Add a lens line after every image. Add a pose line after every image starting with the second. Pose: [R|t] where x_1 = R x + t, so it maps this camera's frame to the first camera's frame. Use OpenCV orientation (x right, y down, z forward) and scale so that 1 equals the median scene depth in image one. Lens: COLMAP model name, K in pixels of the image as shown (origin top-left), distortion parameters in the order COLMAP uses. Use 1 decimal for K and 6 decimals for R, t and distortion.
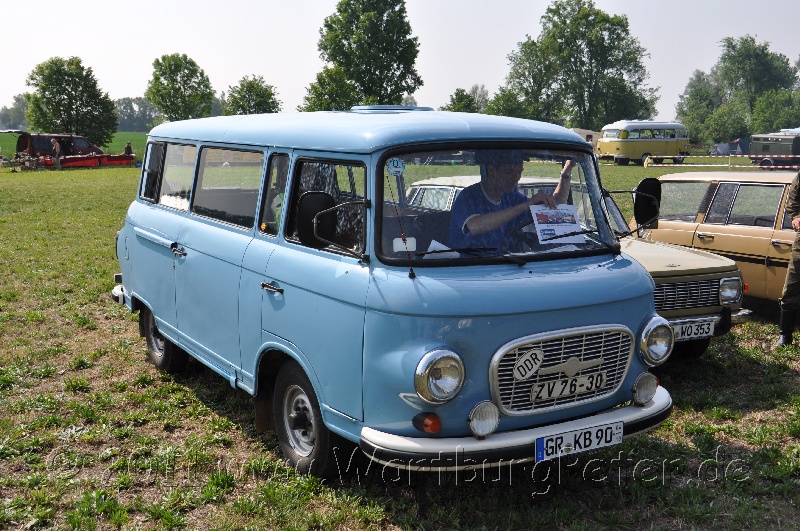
lens RADIAL K [[867.7, 0, 400.0], [0, 867.7, 265.5], [0, 0, 1]] dist [-0.079341, 0.346963]
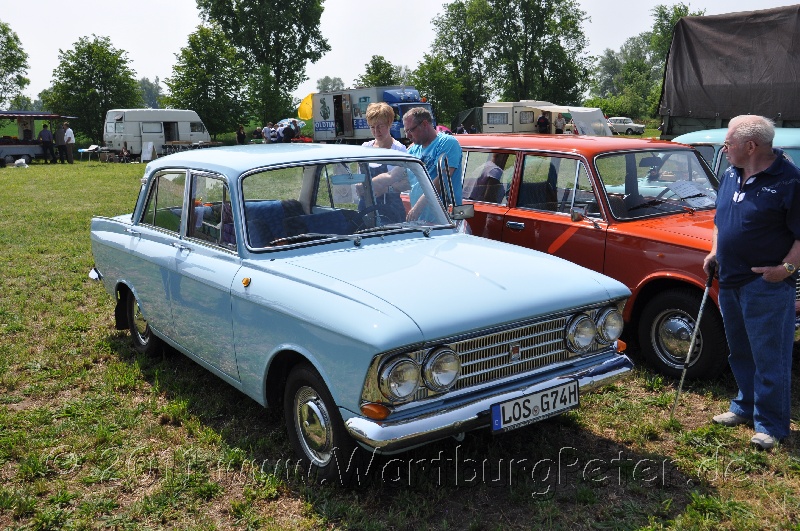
lens RADIAL K [[753.5, 0, 399.4], [0, 753.5, 251.6], [0, 0, 1]] dist [-0.032633, 0.010388]
pose [[0.996321, -0.031493, 0.079702, 0.024732], [0.029102, 0.999096, 0.030993, -0.035324], [-0.080606, -0.028560, 0.996337, 0.248700]]
